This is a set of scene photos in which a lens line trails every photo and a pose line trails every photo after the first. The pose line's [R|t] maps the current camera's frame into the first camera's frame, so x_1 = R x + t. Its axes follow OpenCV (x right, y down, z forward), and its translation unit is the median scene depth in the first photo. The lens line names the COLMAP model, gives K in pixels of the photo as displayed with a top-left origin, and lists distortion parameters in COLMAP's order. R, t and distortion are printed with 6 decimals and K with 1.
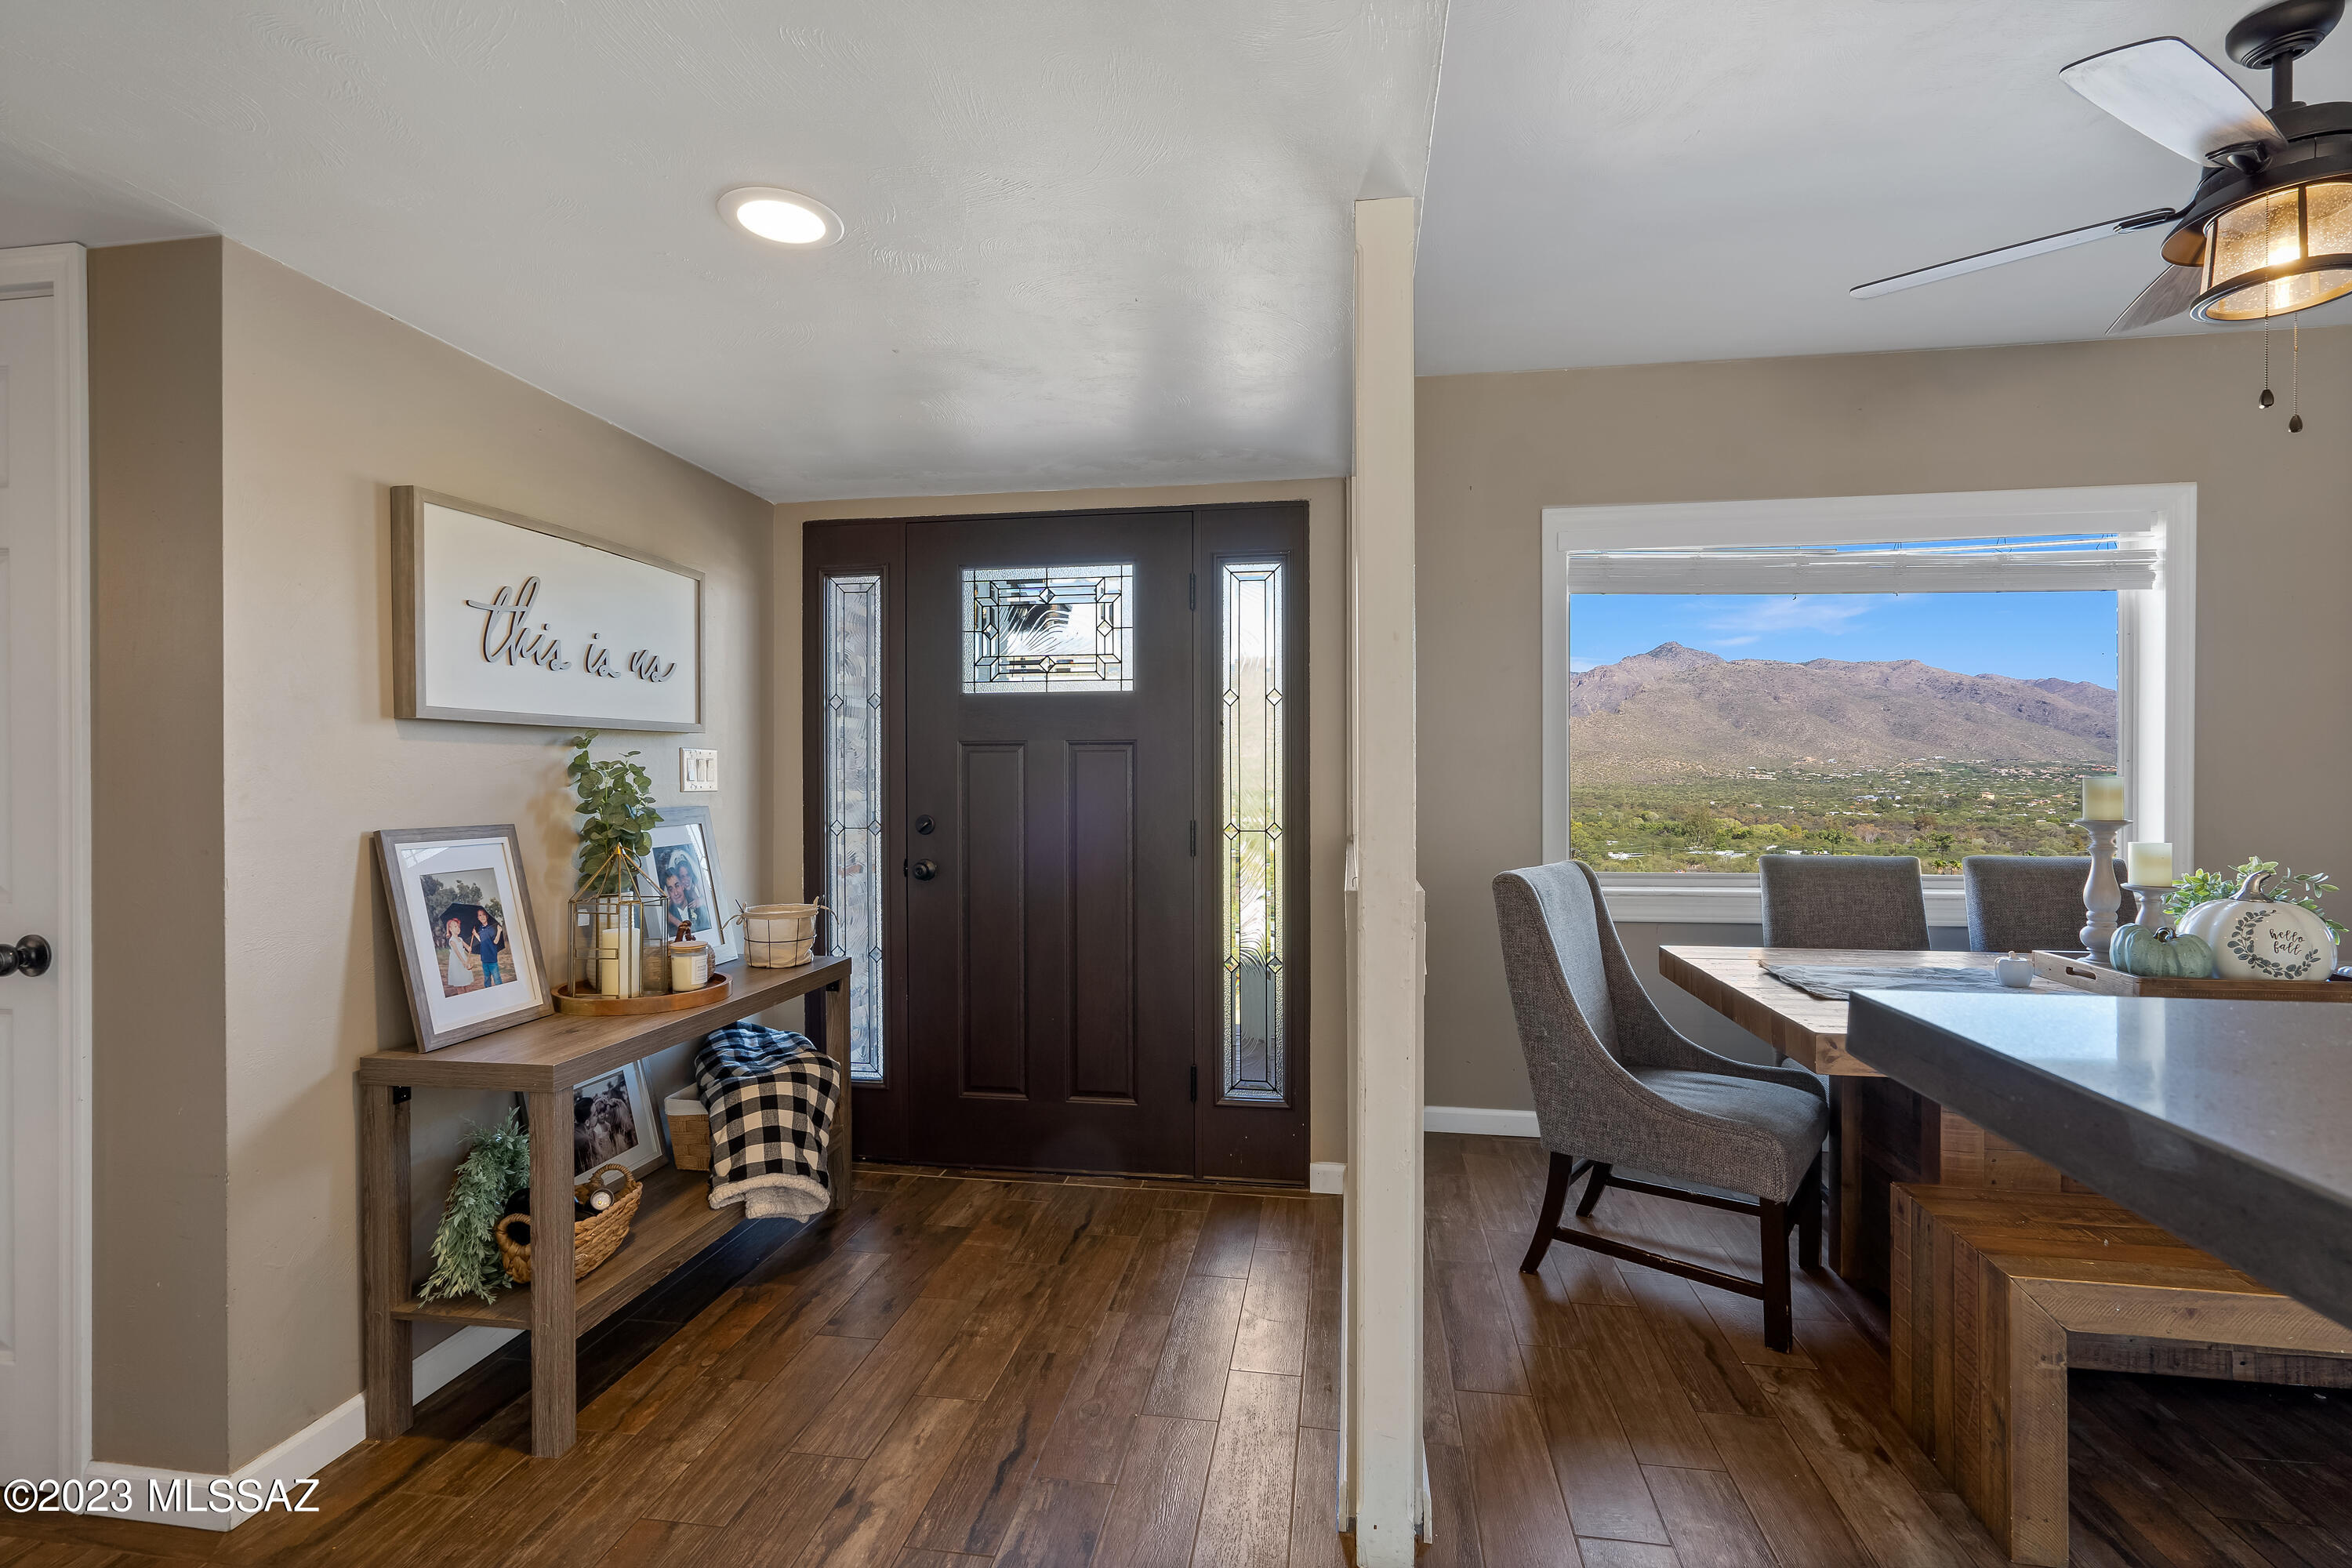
lens RADIAL K [[1077.2, 0, 1183.0], [0, 1077.2, 776.4], [0, 0, 1]] dist [-0.007849, 0.002393]
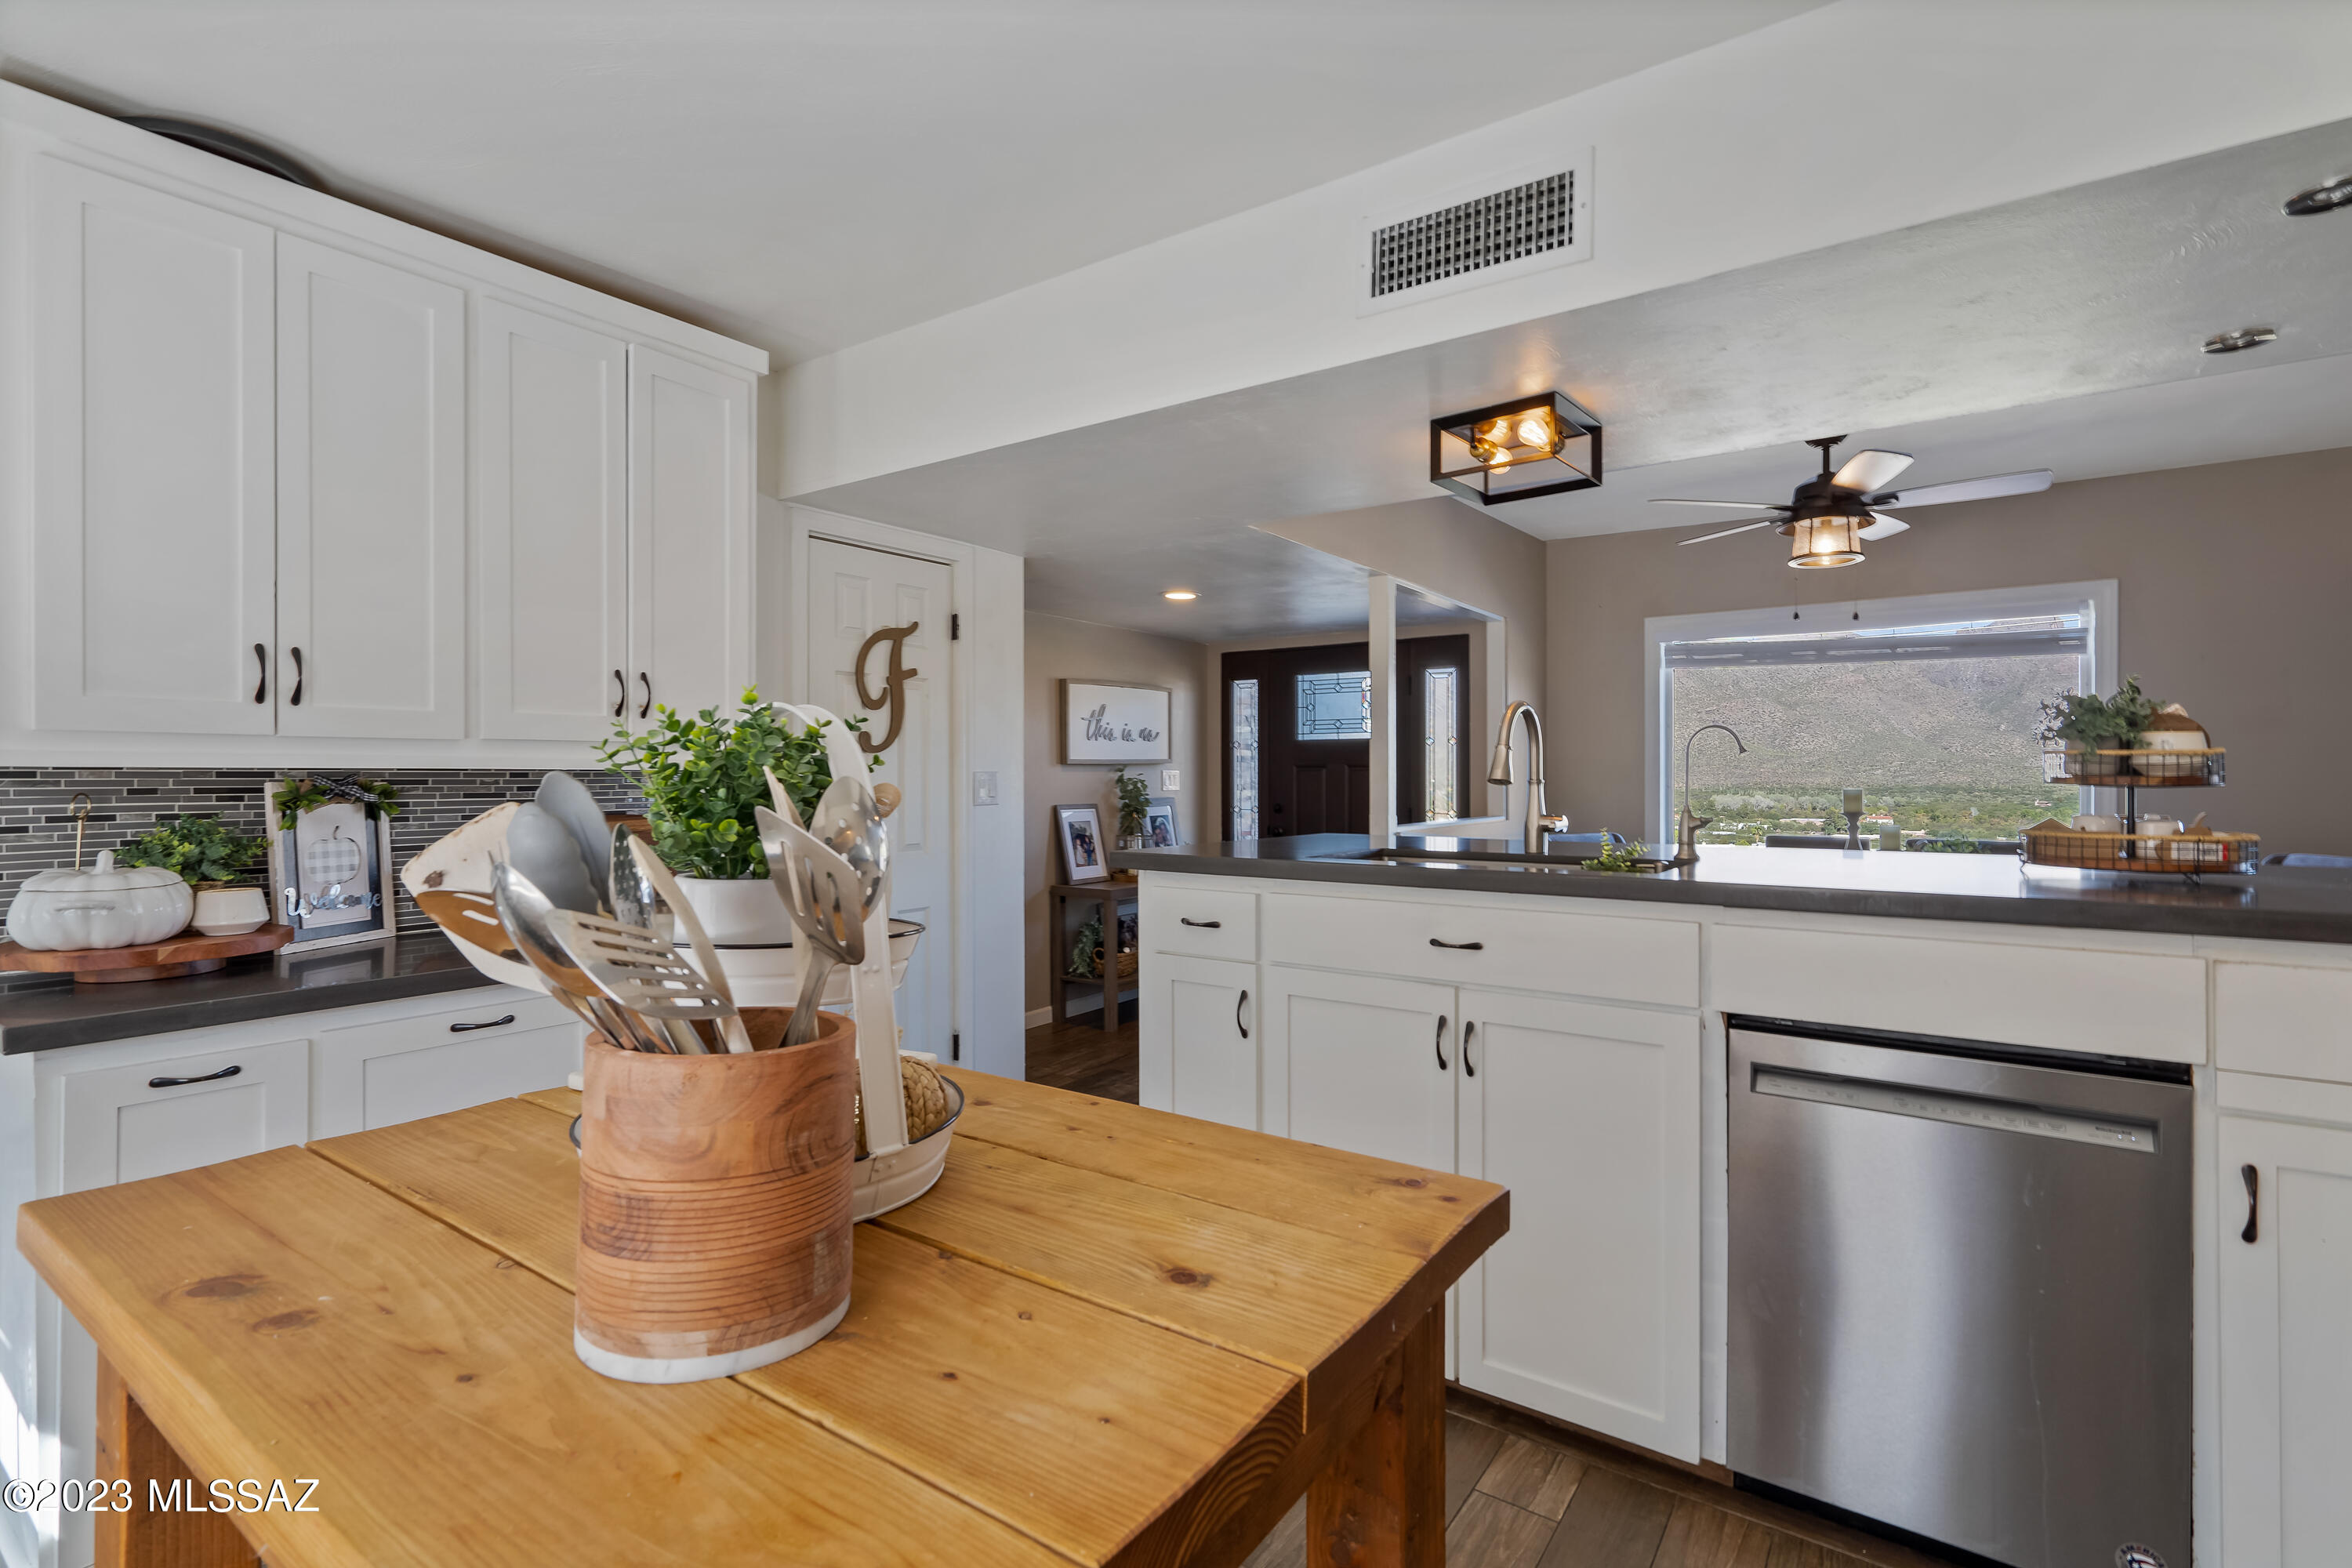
lens RADIAL K [[1077.2, 0, 1180.6], [0, 1077.2, 777.7], [0, 0, 1]] dist [-0.007849, 0.002393]
pose [[0.895548, 0.001182, -0.444963, 0.487331], [0.001420, 0.999984, 0.005514, -0.021810], [0.444962, -0.005570, 0.895532, -0.847105]]
